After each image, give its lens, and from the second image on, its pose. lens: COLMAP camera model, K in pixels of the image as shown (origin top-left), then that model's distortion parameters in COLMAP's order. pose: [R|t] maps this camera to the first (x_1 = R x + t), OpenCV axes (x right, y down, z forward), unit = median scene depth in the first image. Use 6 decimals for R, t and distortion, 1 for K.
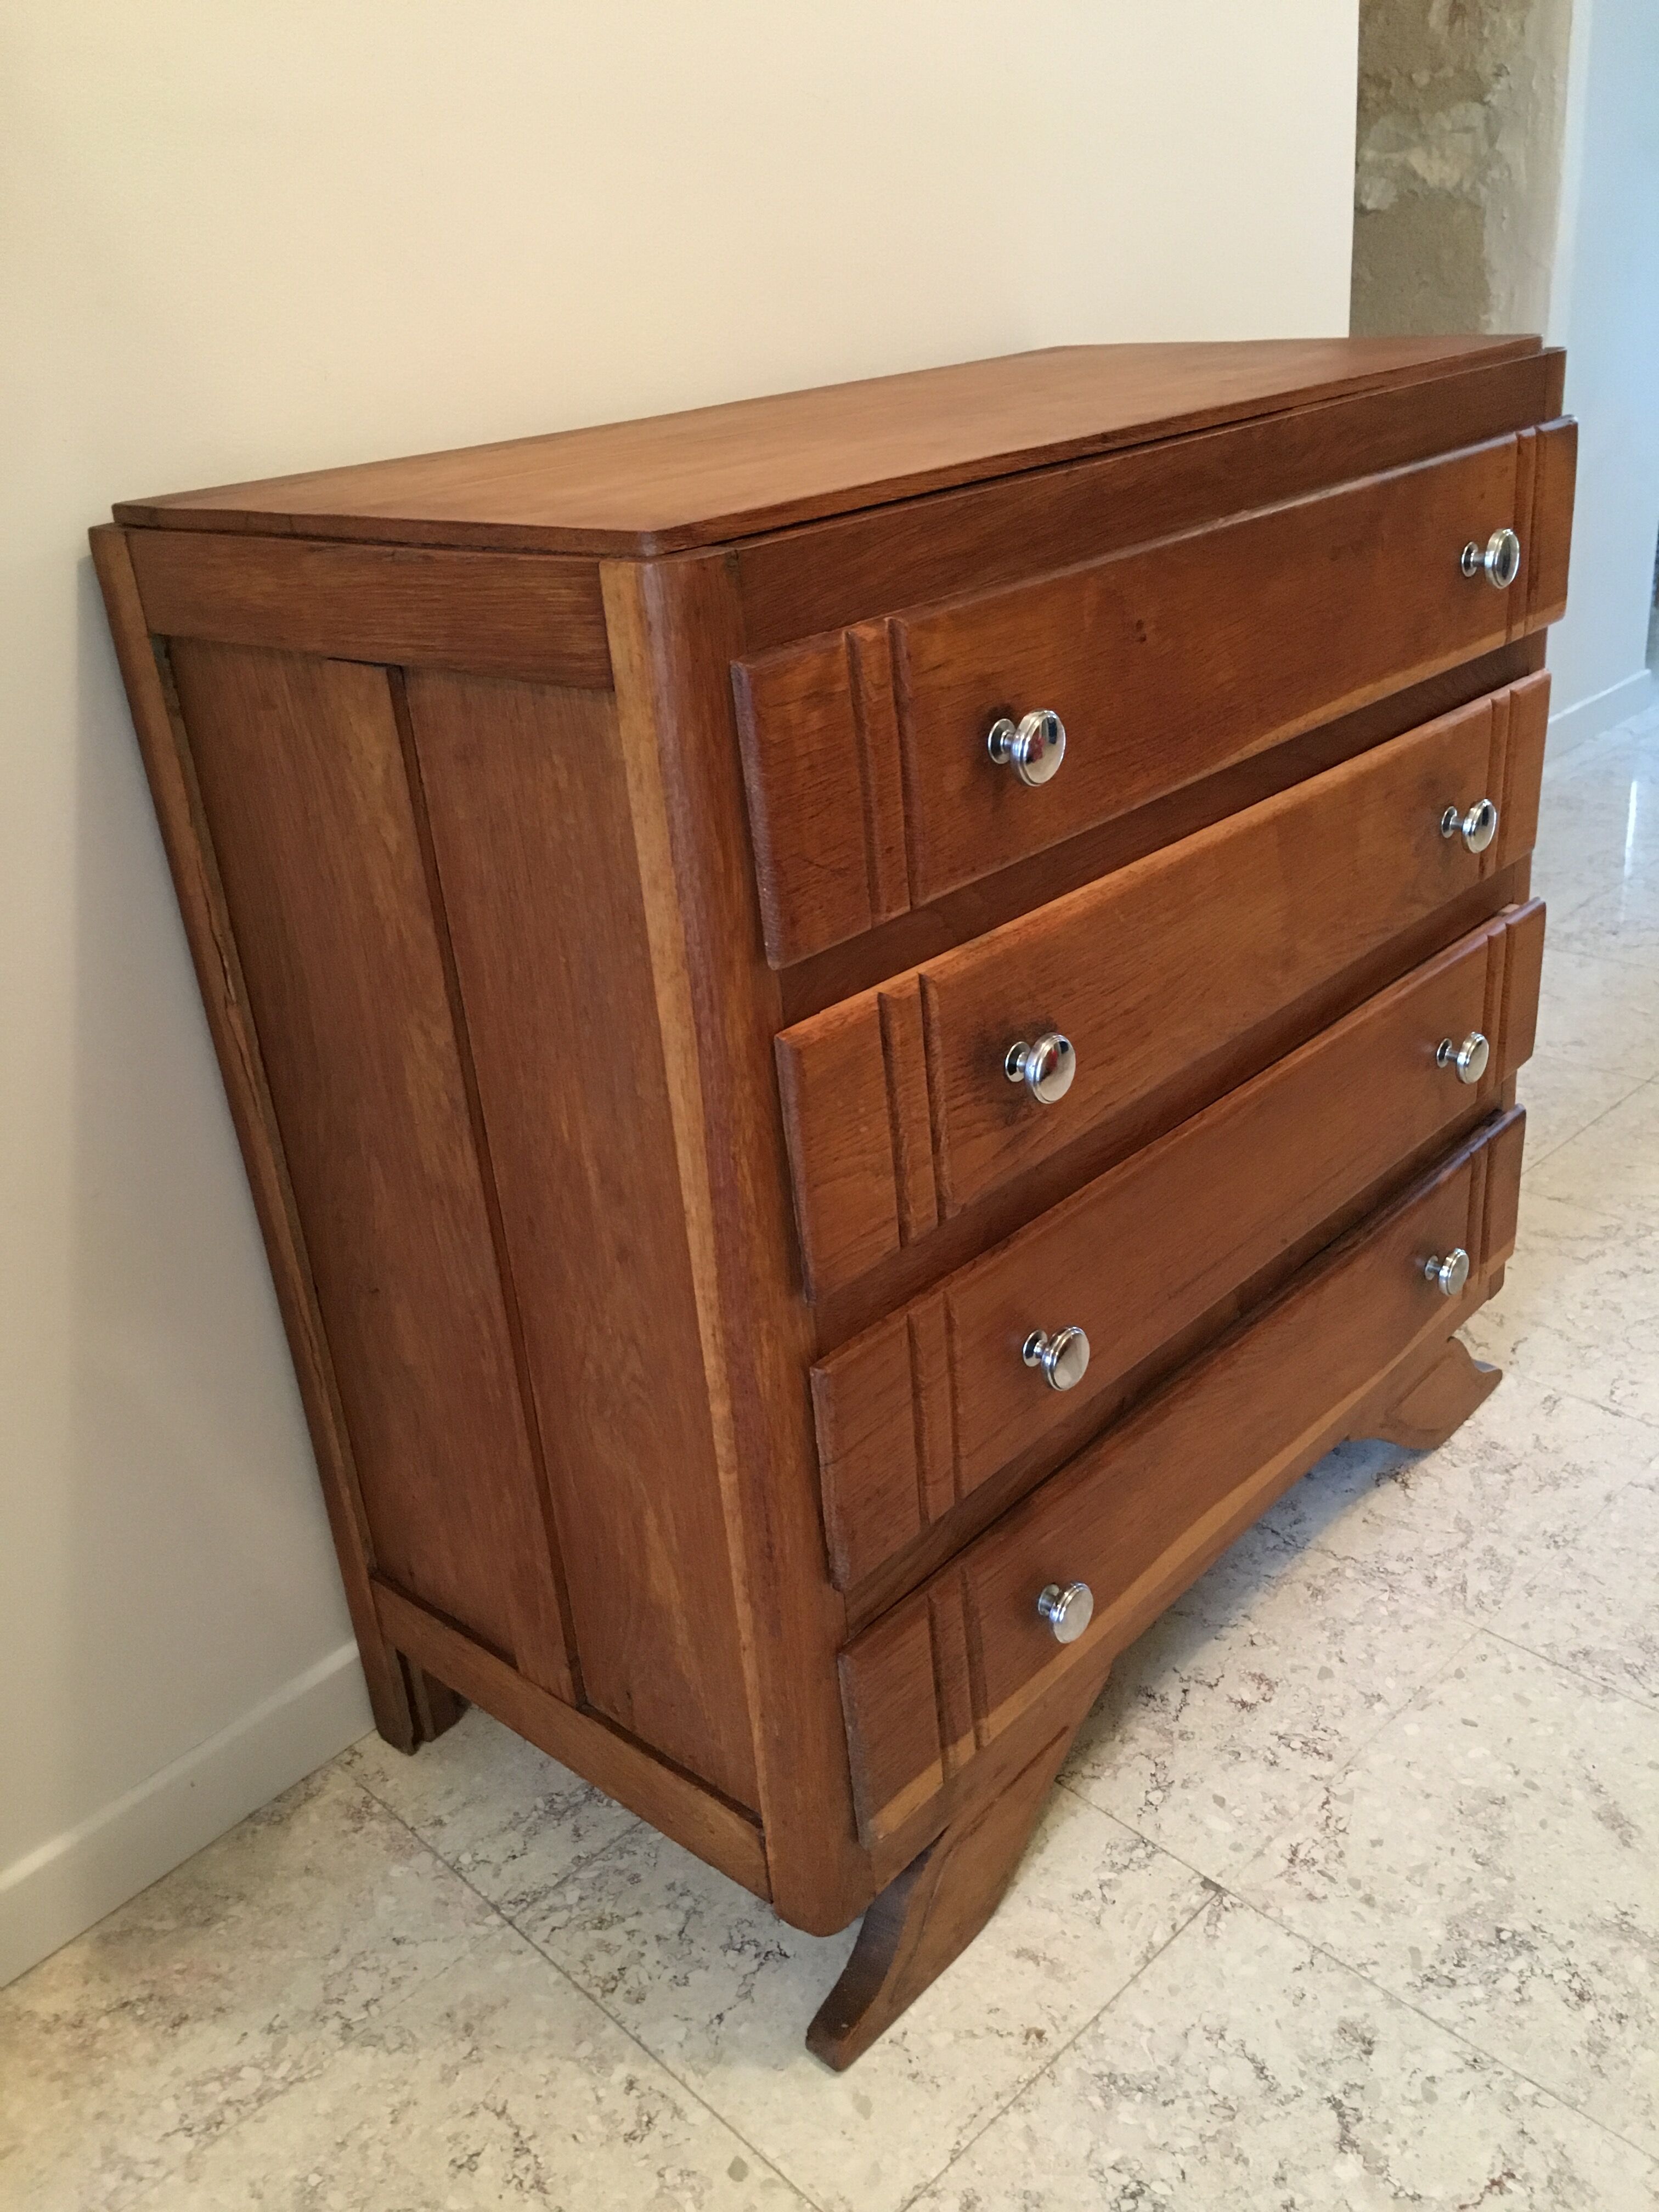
lens RADIAL K [[1887.1, 0, 825.4], [0, 1887.1, 1105.7], [0, 0, 1]] dist [0.075074, -0.113218]
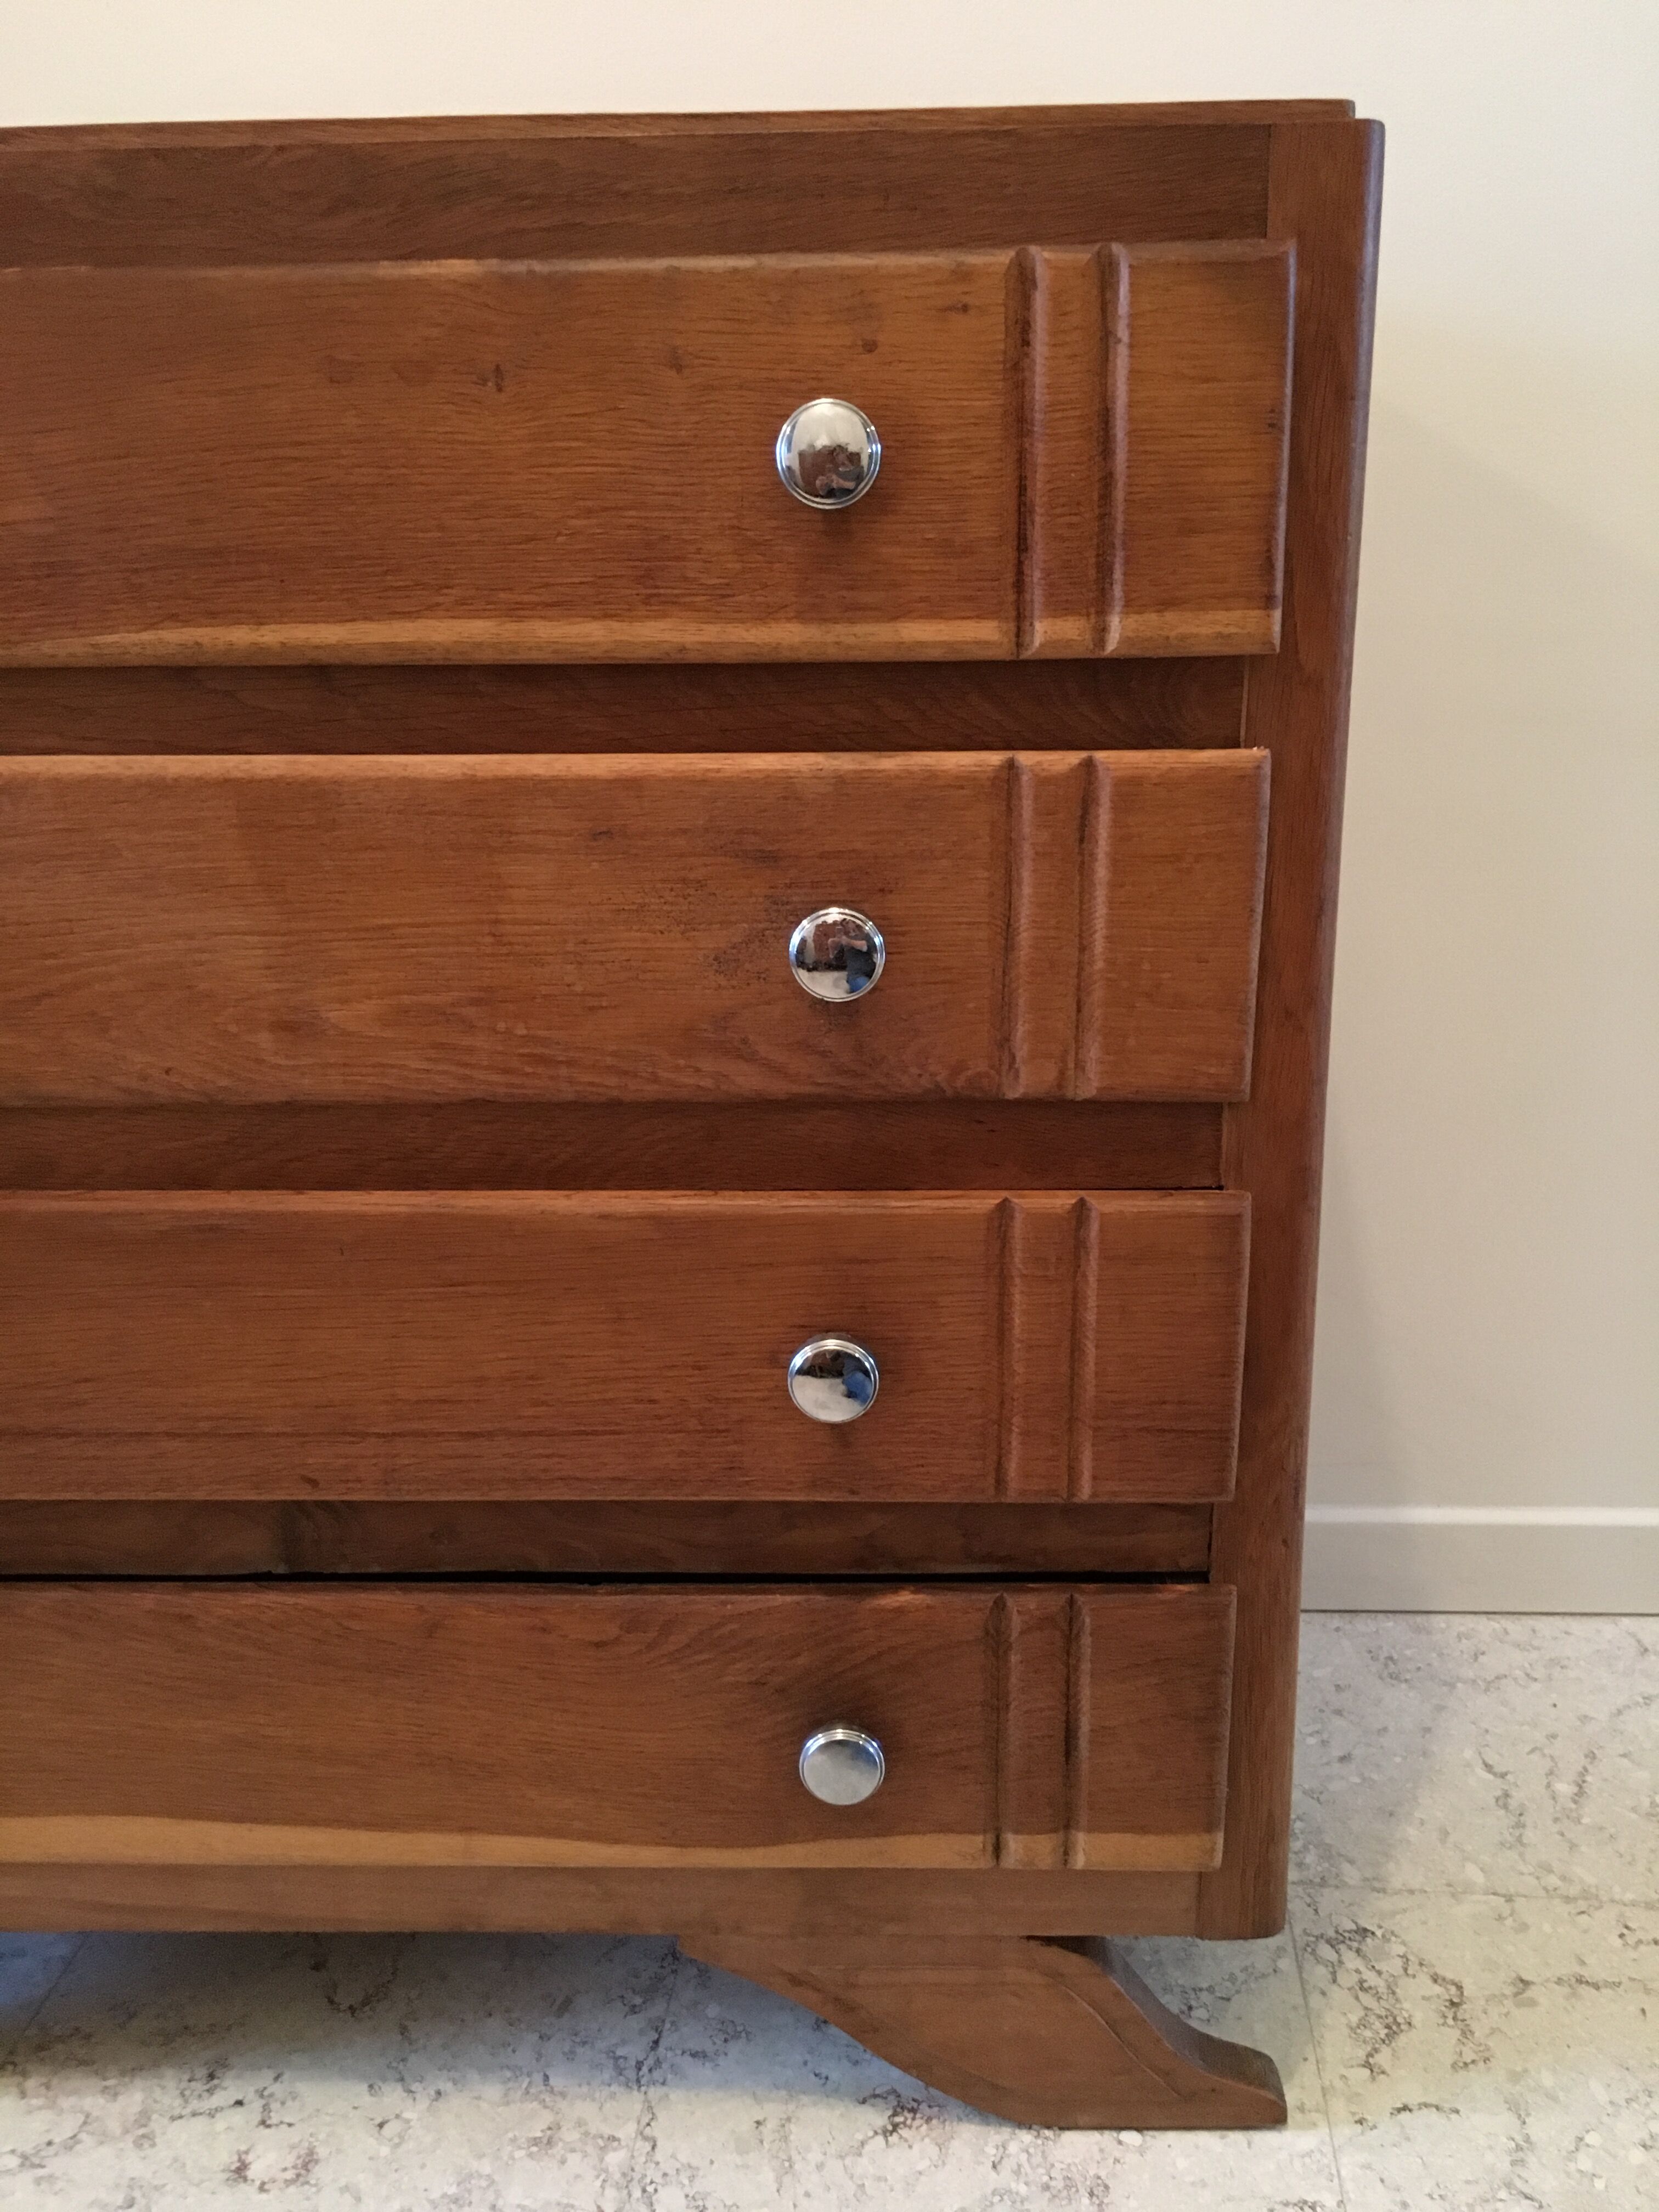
lens RADIAL K [[1907.2, 0, 827.6], [0, 1907.2, 1105.1], [0, 0, 1]] dist [0.070615, -0.113468]
pose [[0.646684, 0.273749, -0.711942, 0.852255], [-0.348653, 0.936251, 0.043303, -0.146978], [0.678410, 0.220217, 0.700902, 0.706197]]
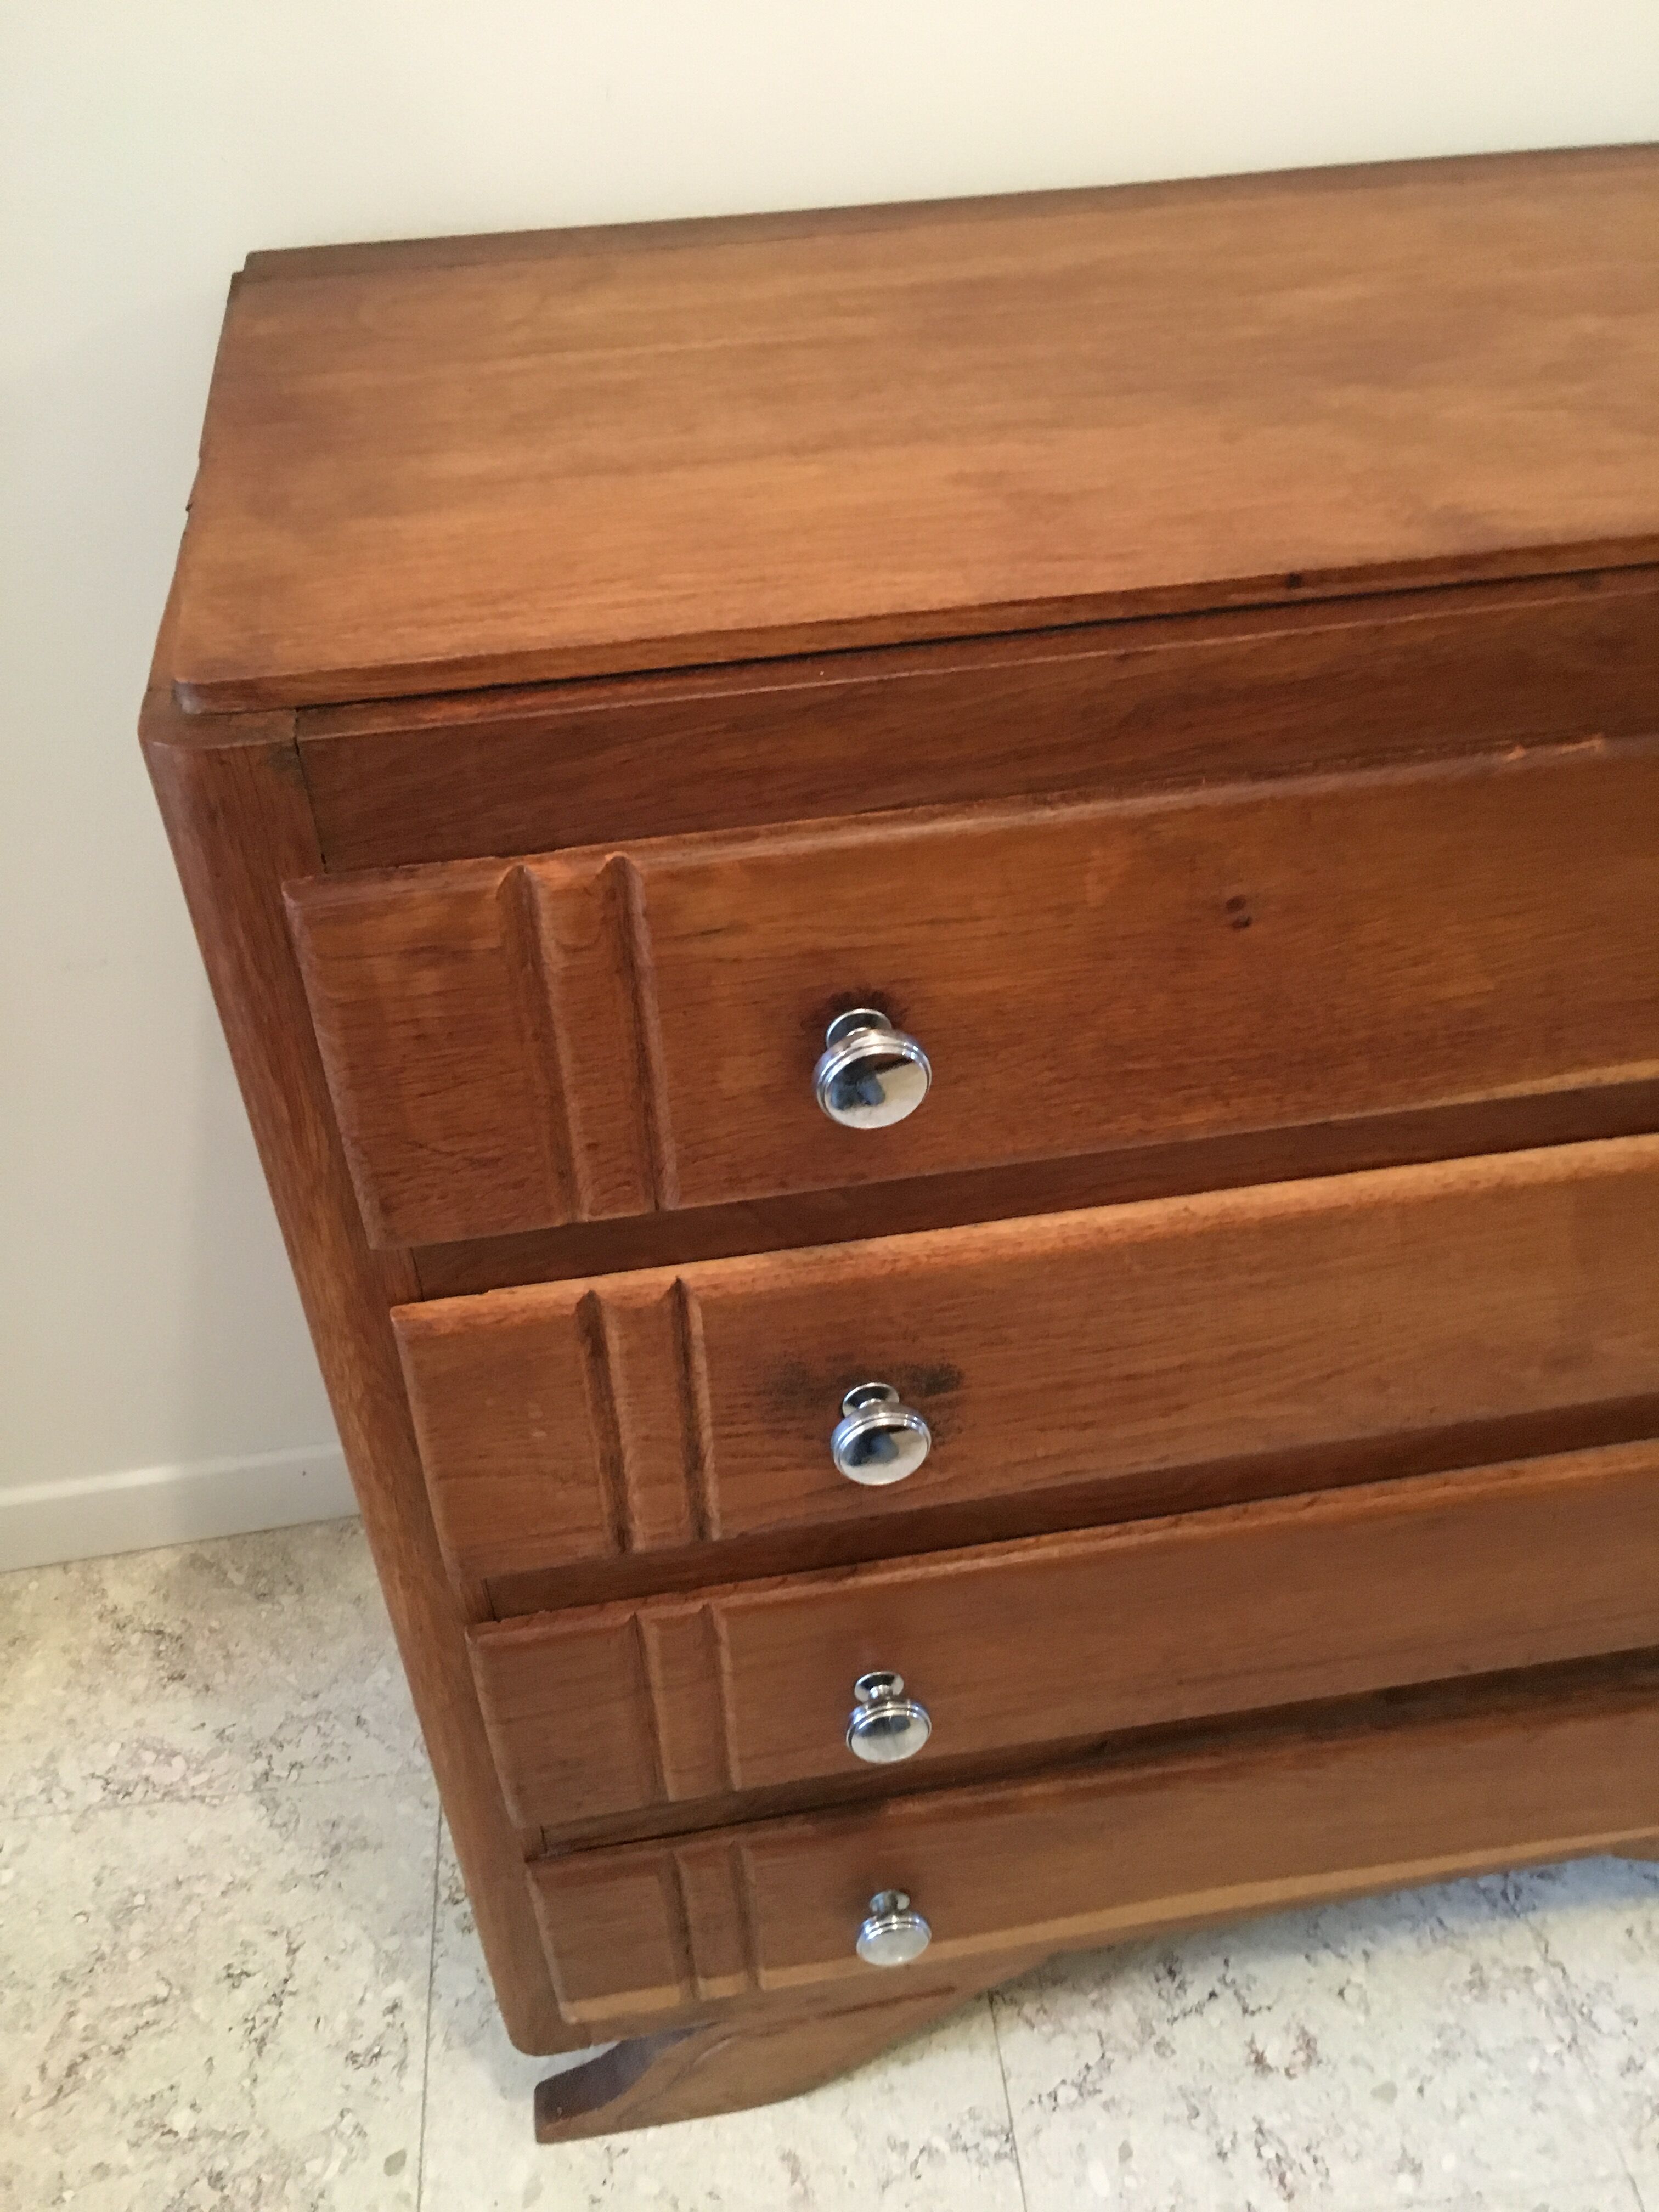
lens RADIAL K [[1907.2, 0, 827.6], [0, 1907.2, 1105.1], [0, 0, 1]] dist [0.070615, -0.113468]
pose [[0.786206, 0.432991, -0.440908, 0.308775], [-0.286290, 0.887506, 0.361070, -0.325841], [0.547648, -0.157648, 0.821723, 0.364380]]
